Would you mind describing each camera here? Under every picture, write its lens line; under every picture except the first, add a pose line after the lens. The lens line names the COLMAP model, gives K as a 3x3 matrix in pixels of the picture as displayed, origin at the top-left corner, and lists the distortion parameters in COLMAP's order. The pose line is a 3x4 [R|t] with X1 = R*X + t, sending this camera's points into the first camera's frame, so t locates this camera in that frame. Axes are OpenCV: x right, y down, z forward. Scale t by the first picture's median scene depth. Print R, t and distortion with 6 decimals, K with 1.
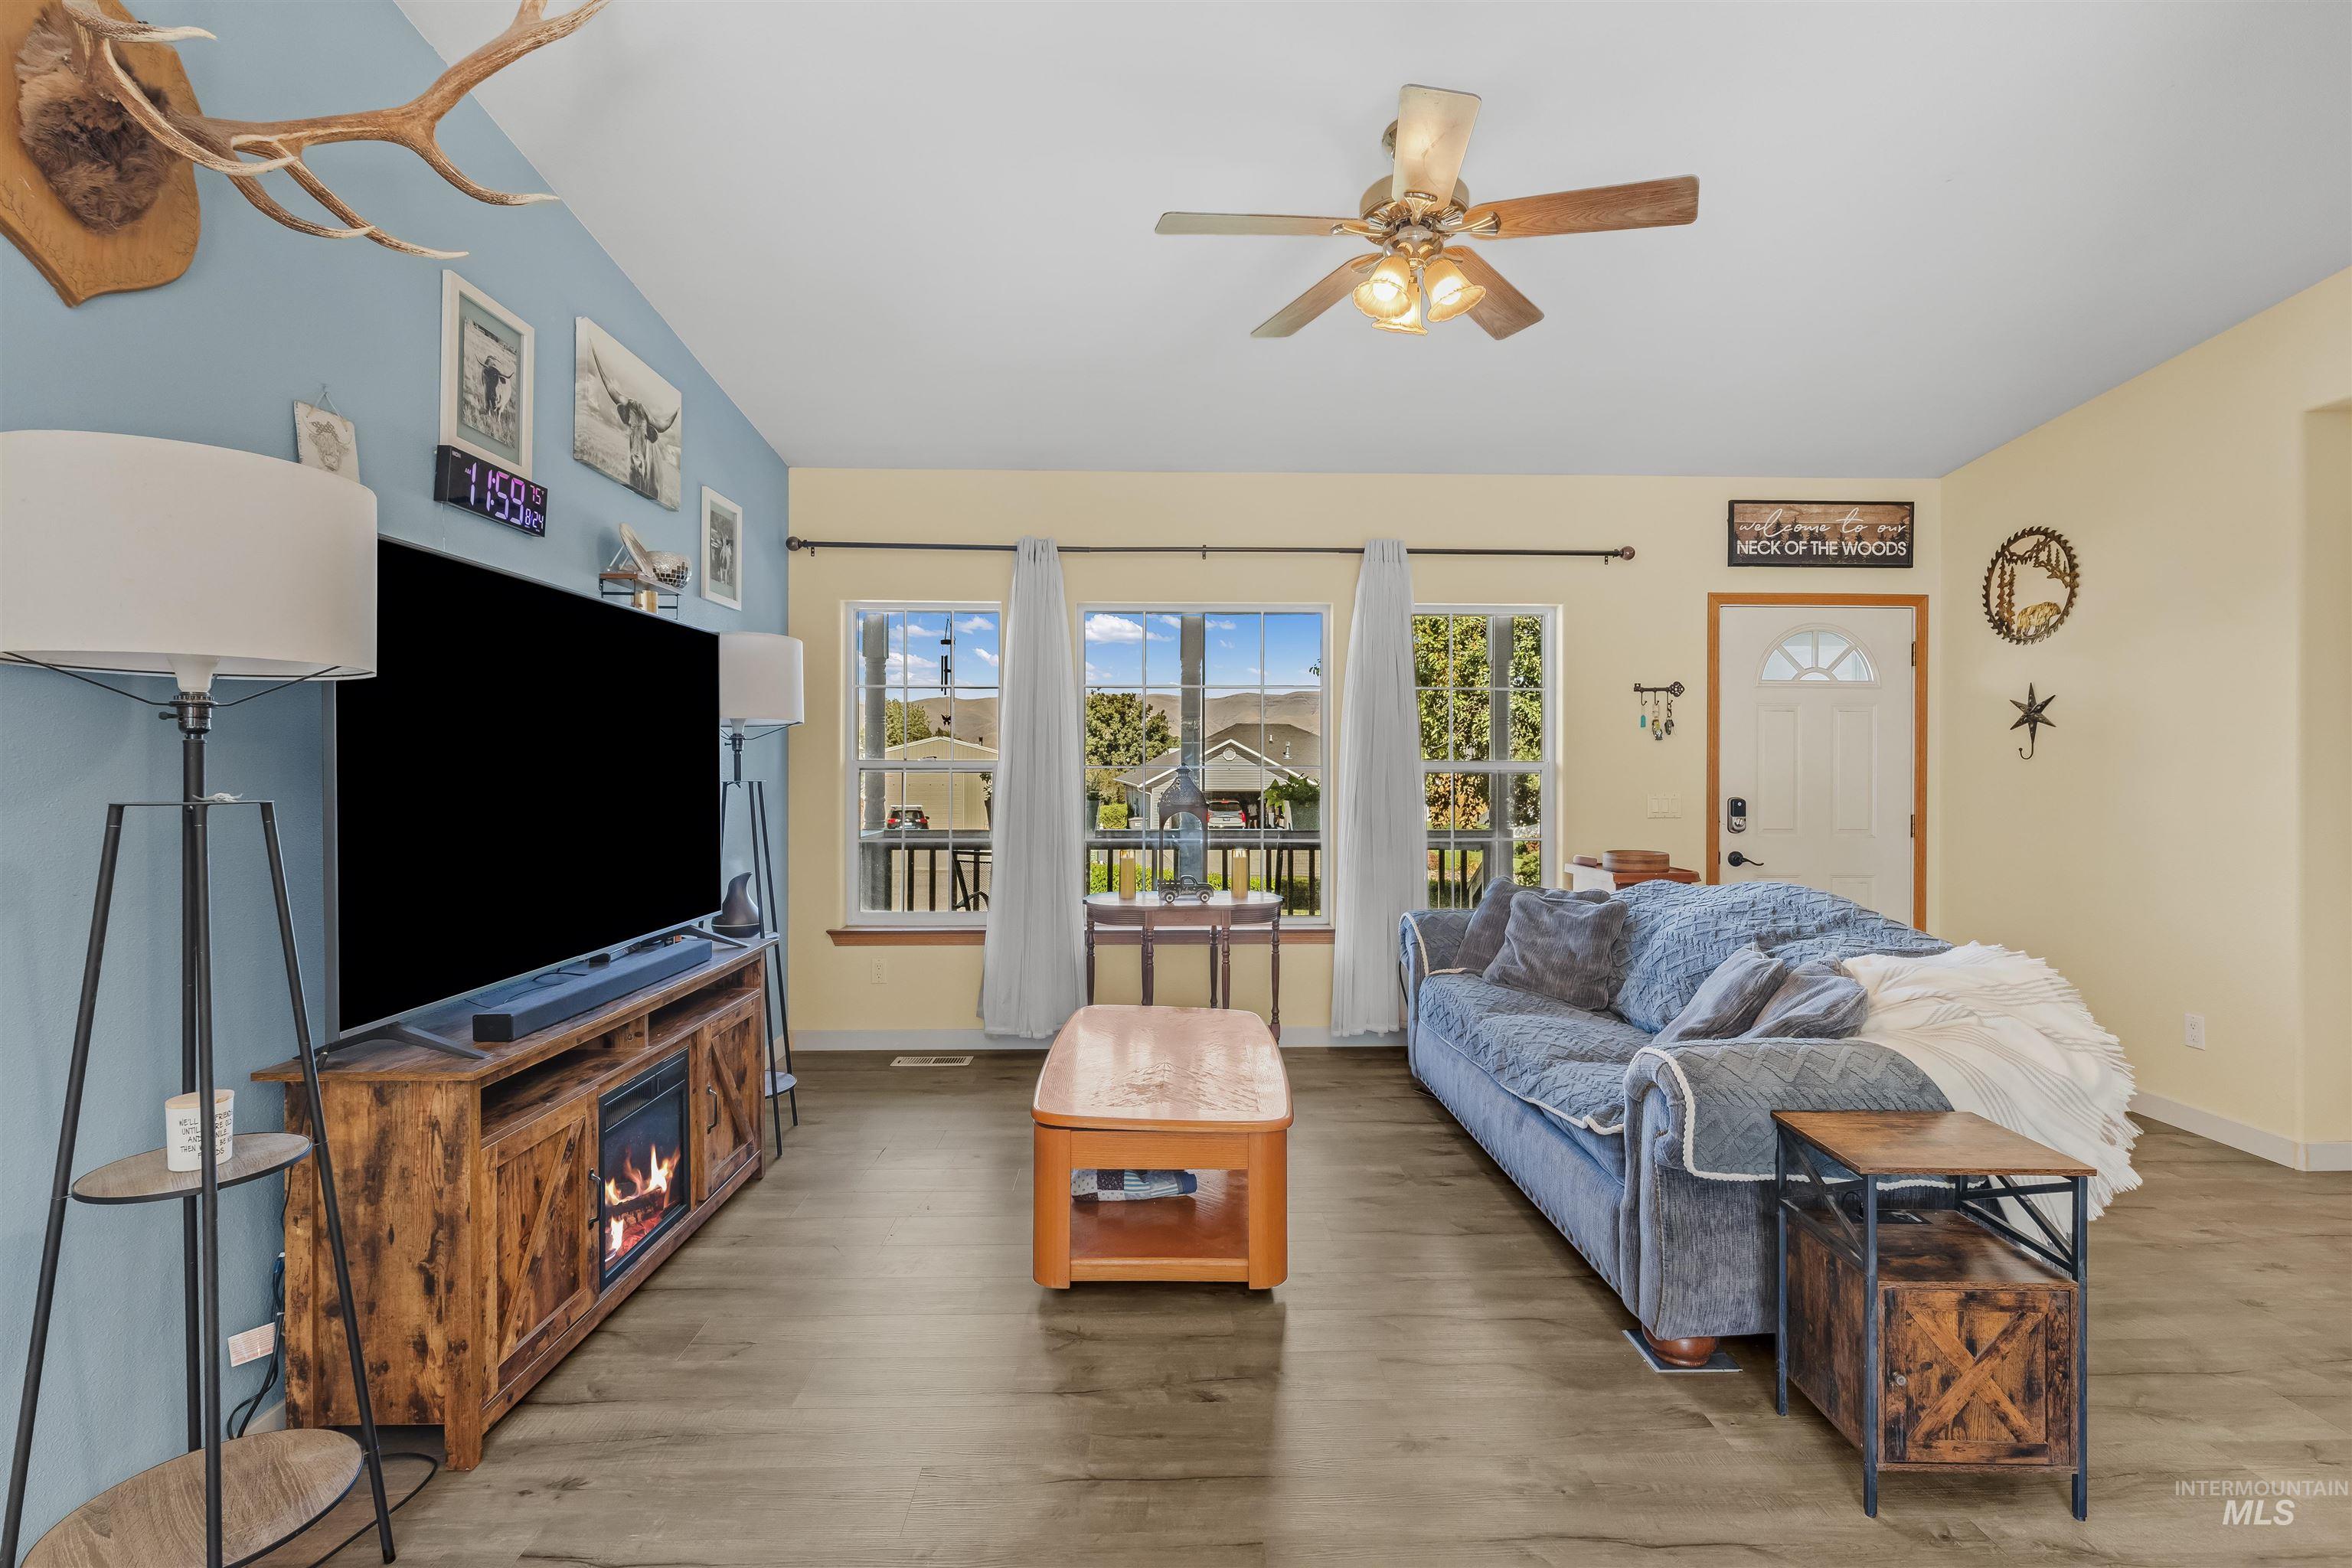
lens RADIAL K [[1057.7, 0, 1188.2], [0, 1057.7, 764.7], [0, 0, 1]] dist [-0.003597, -0.000101]
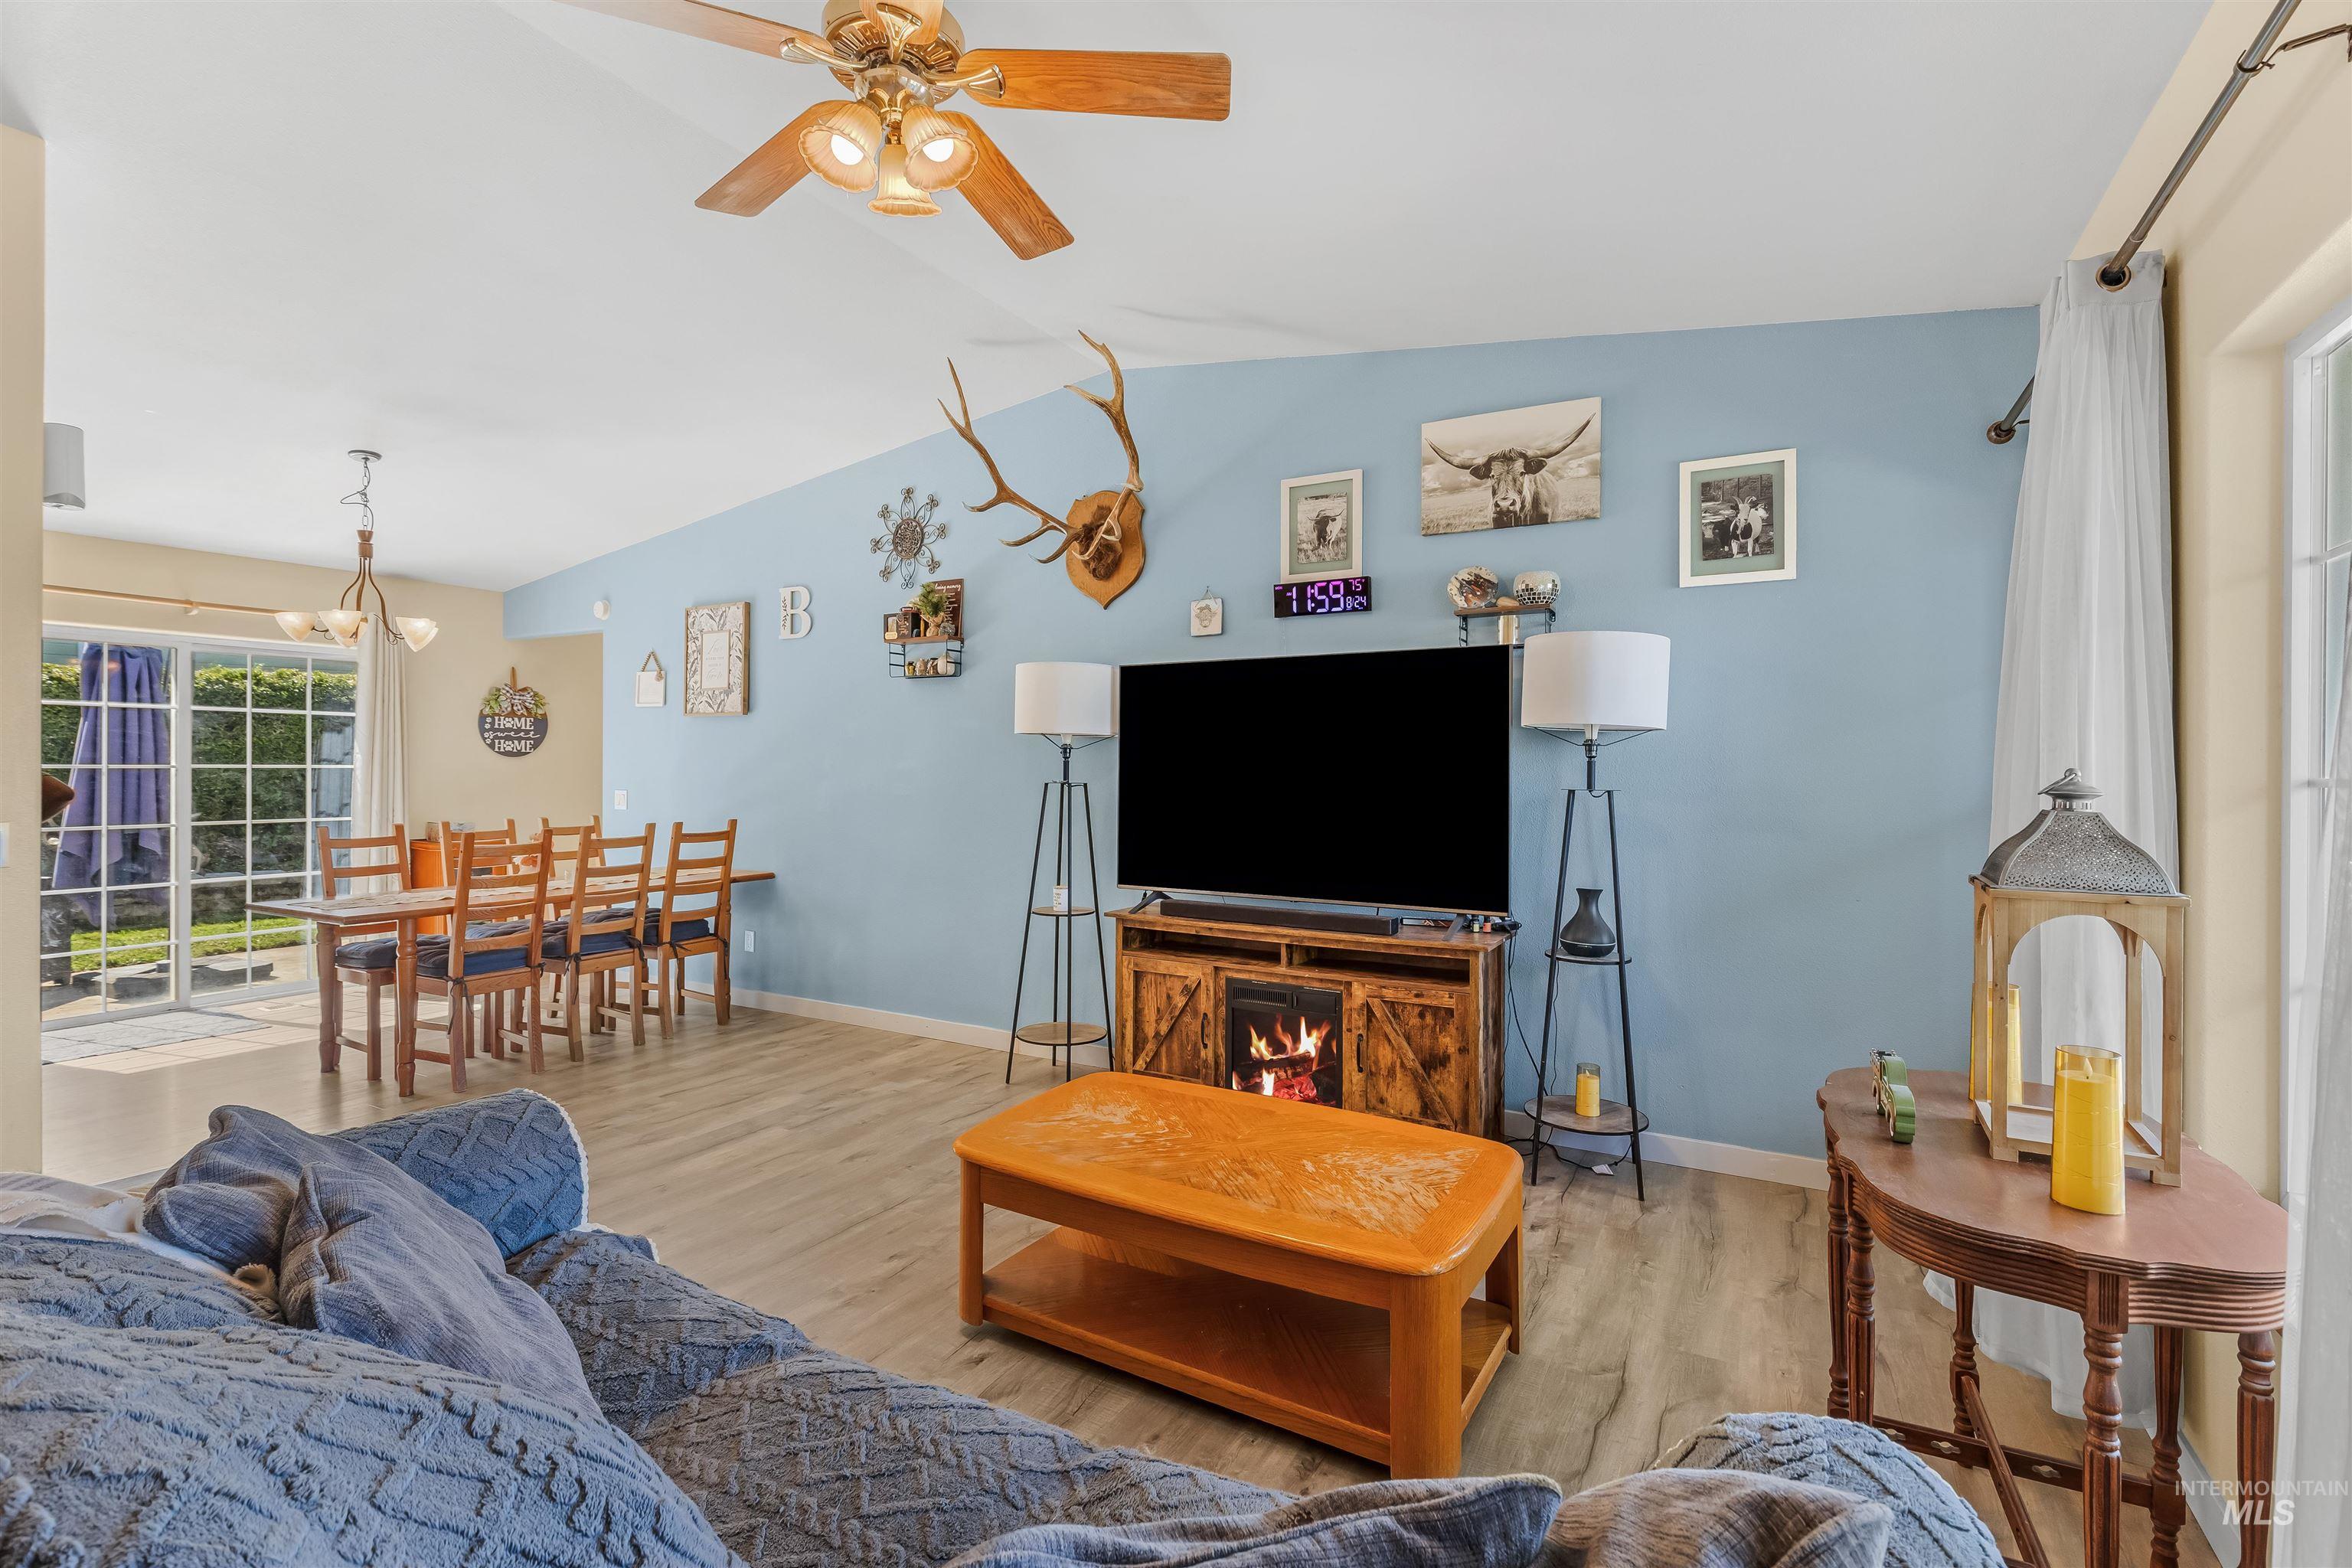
lens RADIAL K [[1061.5, 0, 1190.7], [0, 1061.5, 771.1], [0, 0, 1]] dist [-0.002621, -0.001041]
pose [[-0.518818, 0.000843, -0.854884, 0.560379], [-0.004188, 0.999985, 0.003527, -0.003104], [0.854875, 0.005410, -0.518806, 1.176349]]
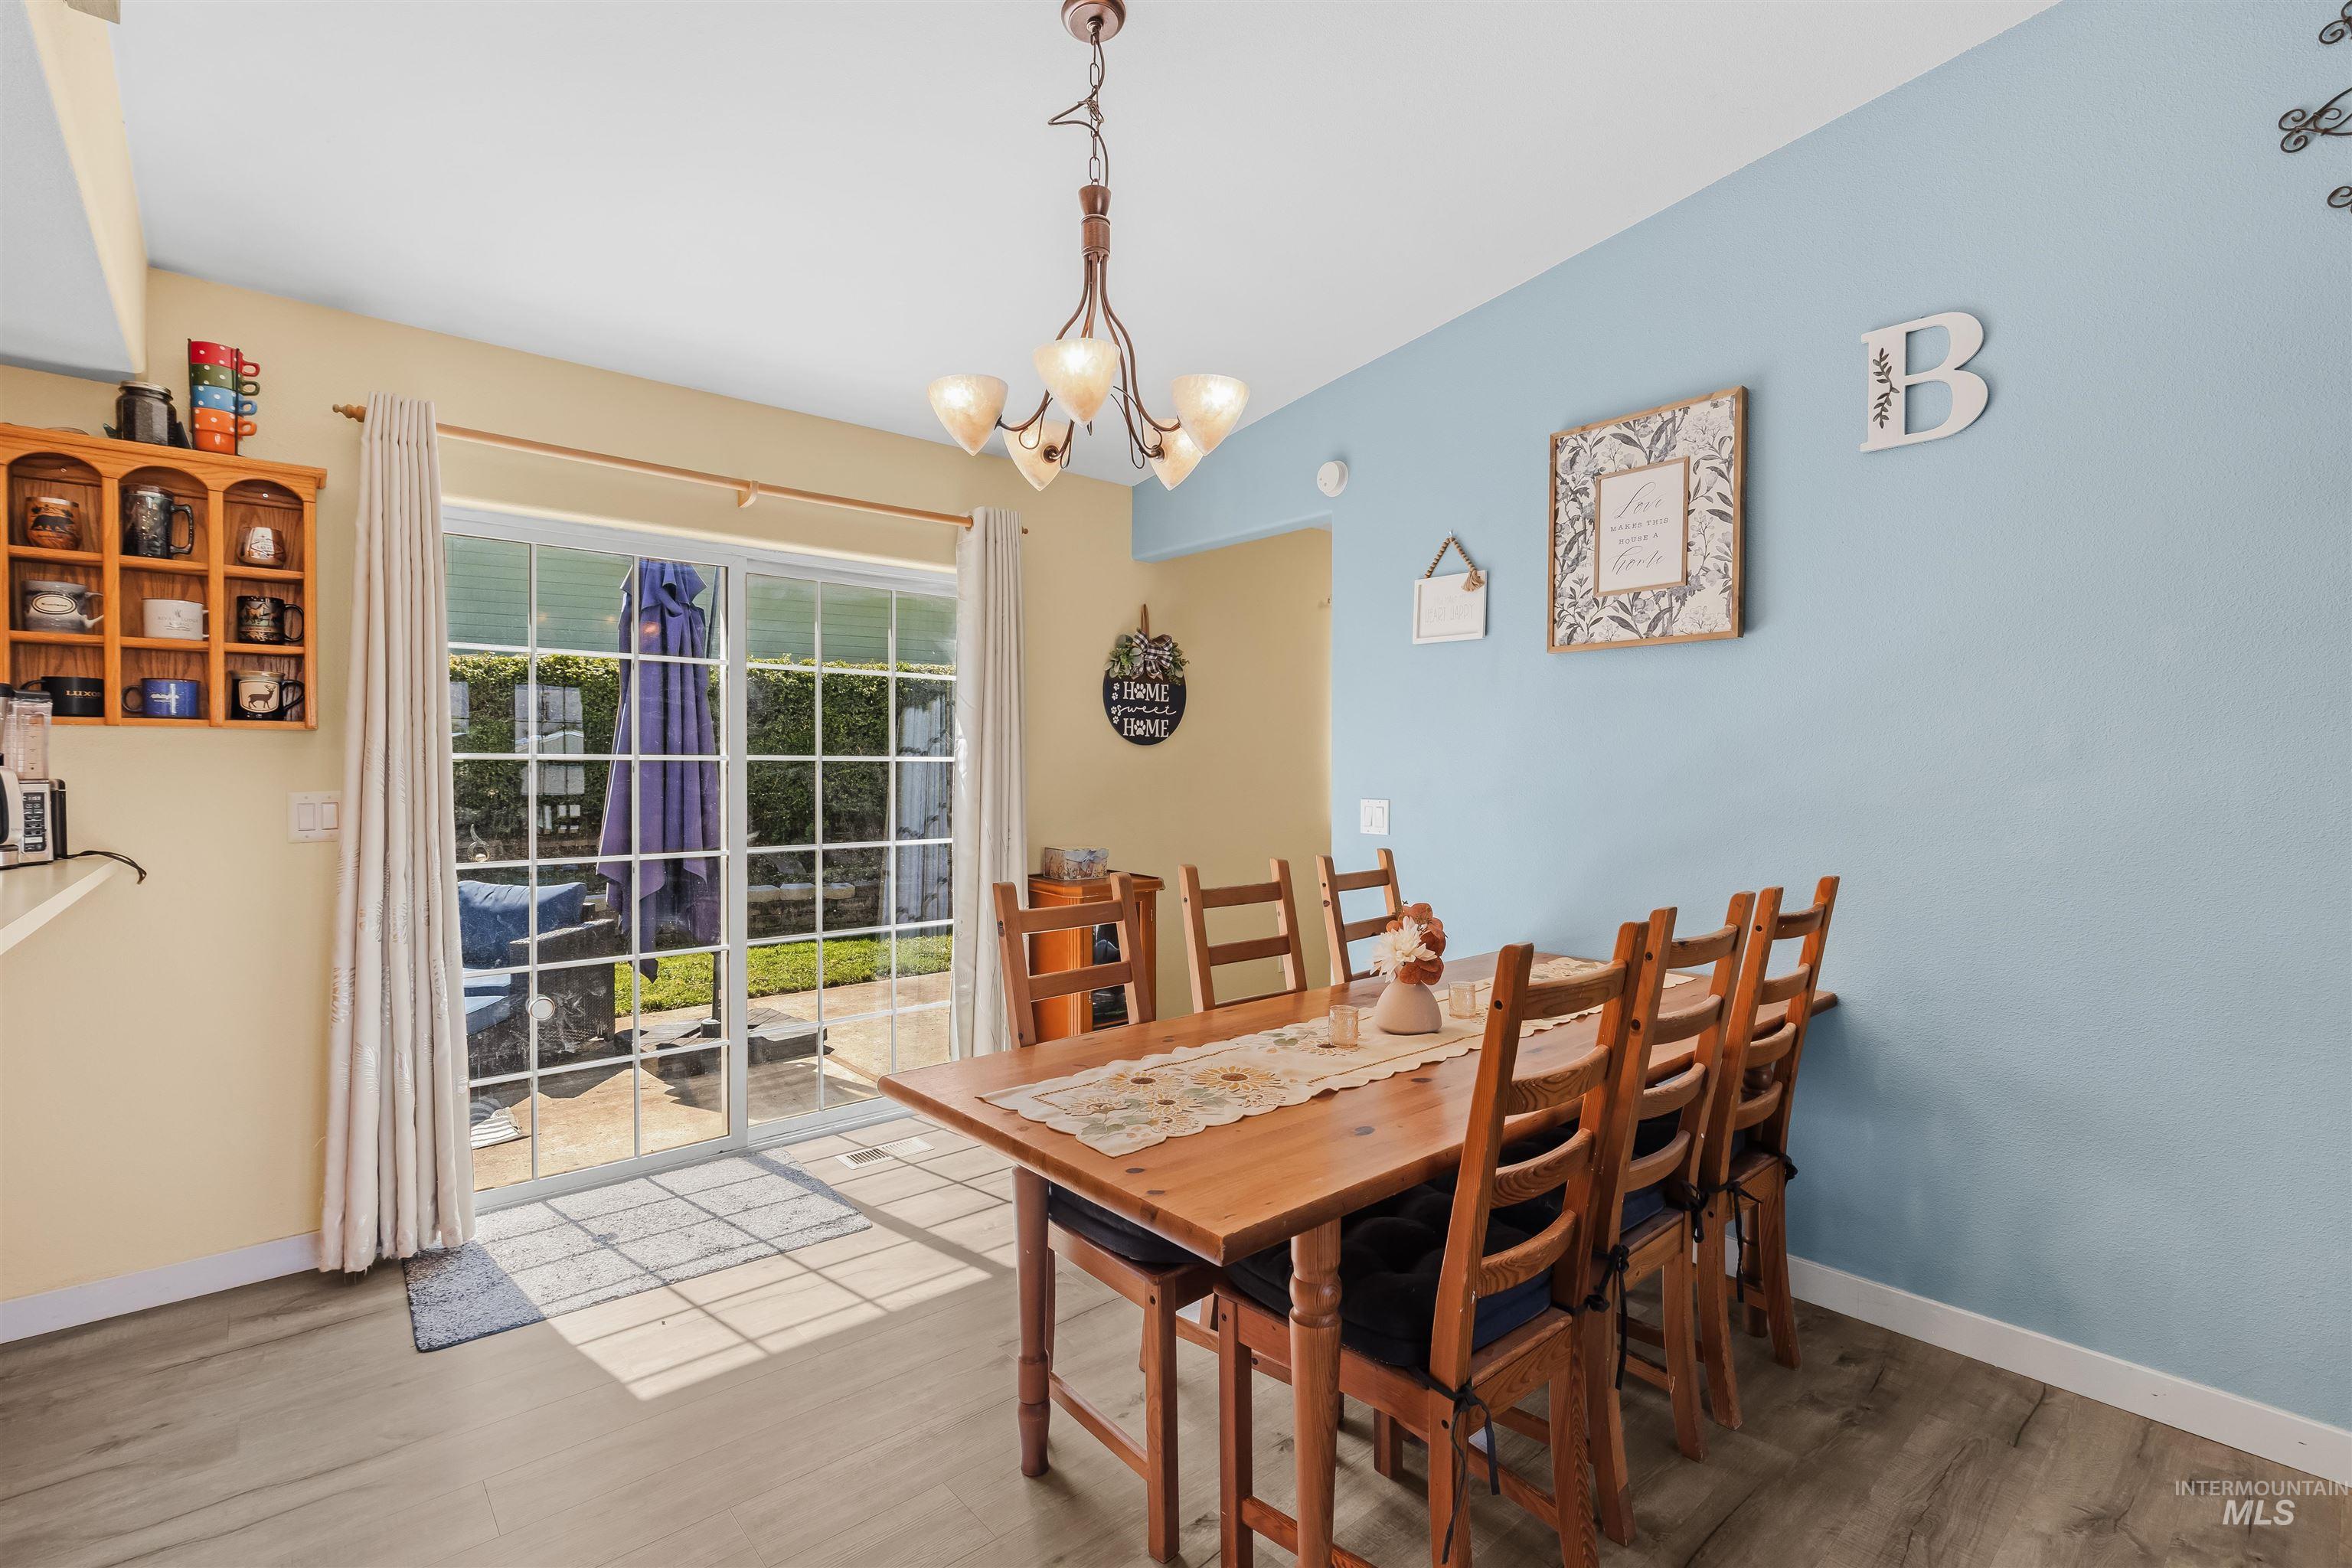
lens RADIAL K [[1056.8, 0, 1179.5], [0, 1056.8, 773.2], [0, 0, 1]] dist [0.000138, 0.000183]
pose [[-0.774219, -0.001160, -0.632917, 0.299053], [-0.003272, 0.999992, 0.002171, 0.012281], [0.632909, 0.003752, -0.774217, 0.114988]]
